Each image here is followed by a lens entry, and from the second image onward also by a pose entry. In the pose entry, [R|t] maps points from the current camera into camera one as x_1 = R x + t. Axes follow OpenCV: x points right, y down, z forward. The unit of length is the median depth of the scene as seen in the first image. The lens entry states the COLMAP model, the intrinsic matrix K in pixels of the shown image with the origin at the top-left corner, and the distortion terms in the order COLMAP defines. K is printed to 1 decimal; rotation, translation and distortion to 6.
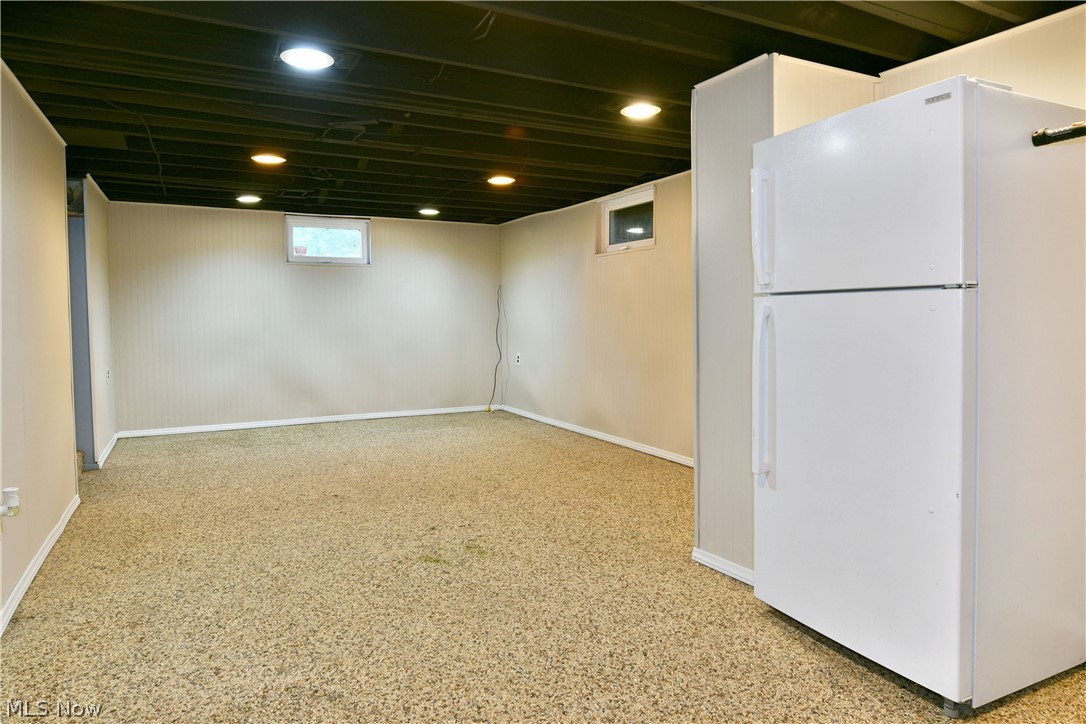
lens RADIAL K [[654.7, 0, 548.9], [0, 654.7, 355.9], [0, 0, 1]] dist [-0.020372, -0.006591]
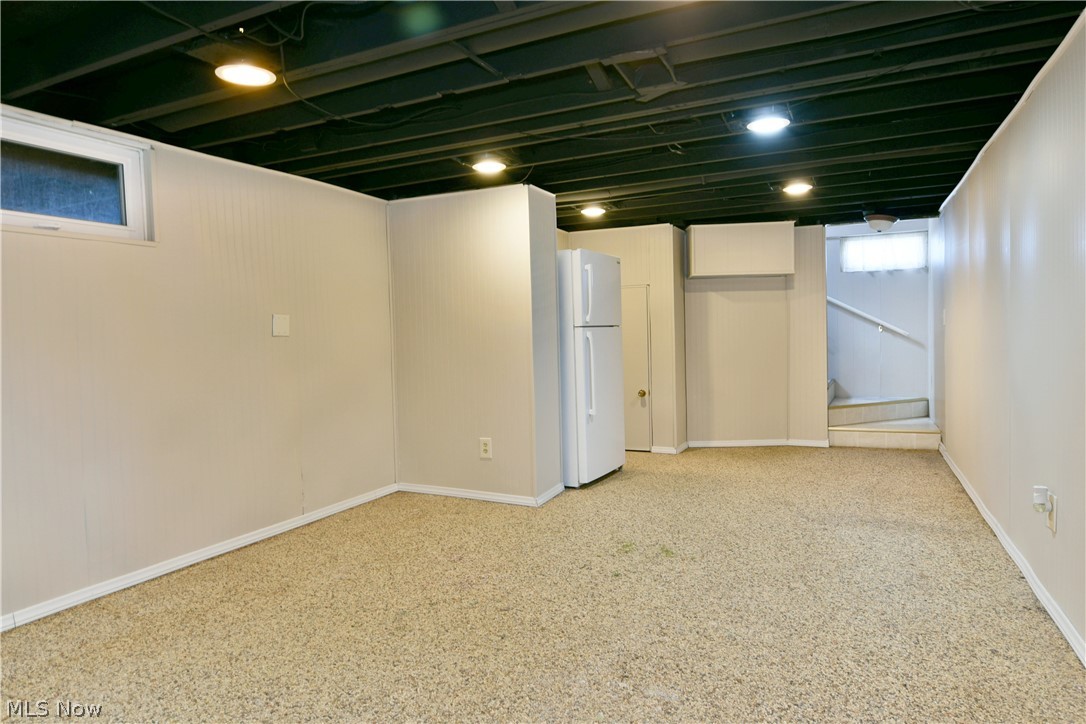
lens RADIAL K [[654.7, 0, 549.3], [0, 654.7, 363.2], [0, 0, 1]] dist [-0.020372, -0.006591]
pose [[-0.590863, -0.016950, 0.806594, -0.971062], [0.080579, 0.993540, 0.079905, -0.121407], [-0.802738, 0.112207, -0.585680, 1.805355]]
